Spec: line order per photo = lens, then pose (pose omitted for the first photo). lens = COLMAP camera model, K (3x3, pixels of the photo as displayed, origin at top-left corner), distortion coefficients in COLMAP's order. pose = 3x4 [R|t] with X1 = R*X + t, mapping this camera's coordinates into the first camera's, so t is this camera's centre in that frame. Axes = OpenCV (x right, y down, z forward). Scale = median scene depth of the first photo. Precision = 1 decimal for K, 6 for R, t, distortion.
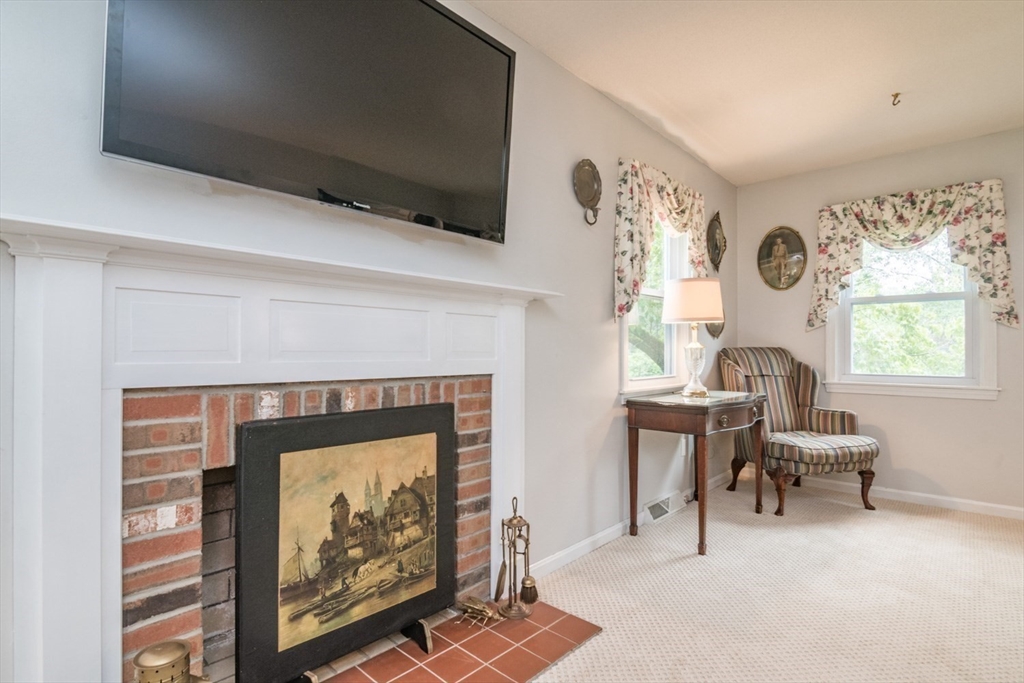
lens RADIAL K [[508.4, 0, 506.8], [0, 508.4, 347.9], [0, 0, 1]] dist [-0.016289, 0.001460]
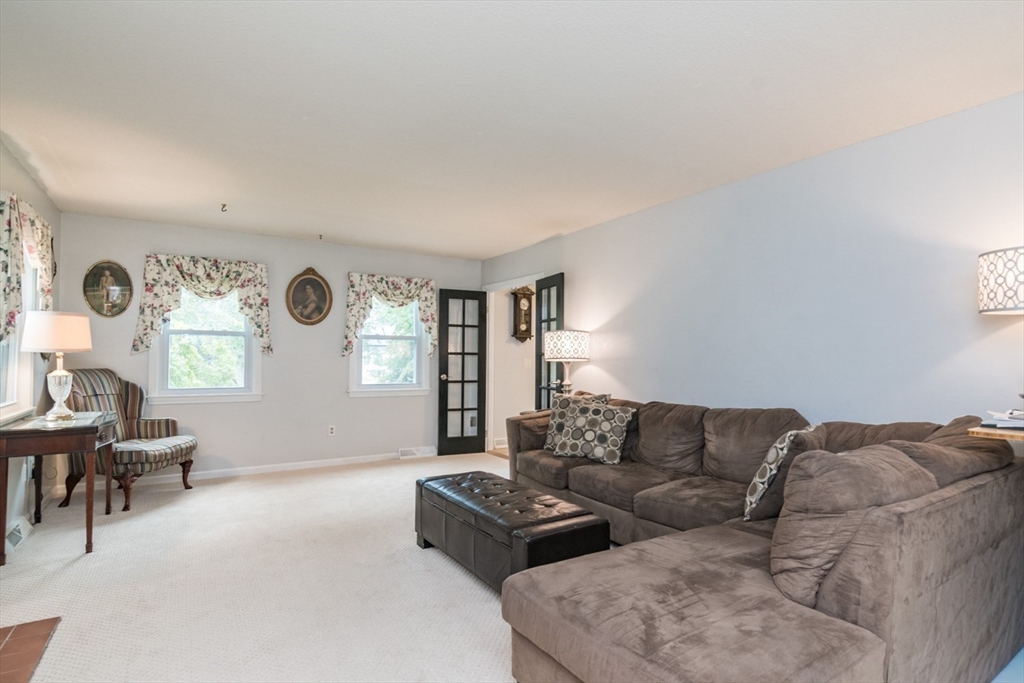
lens RADIAL K [[508.4, 0, 513.2], [0, 508.4, 346.0], [0, 0, 1]] dist [-0.016289, 0.001460]
pose [[0.253927, 0.023080, 0.966948, -0.373218], [-0.008755, 0.999729, -0.021563, -0.041845], [-0.967184, -0.002991, 0.254060, -0.186076]]
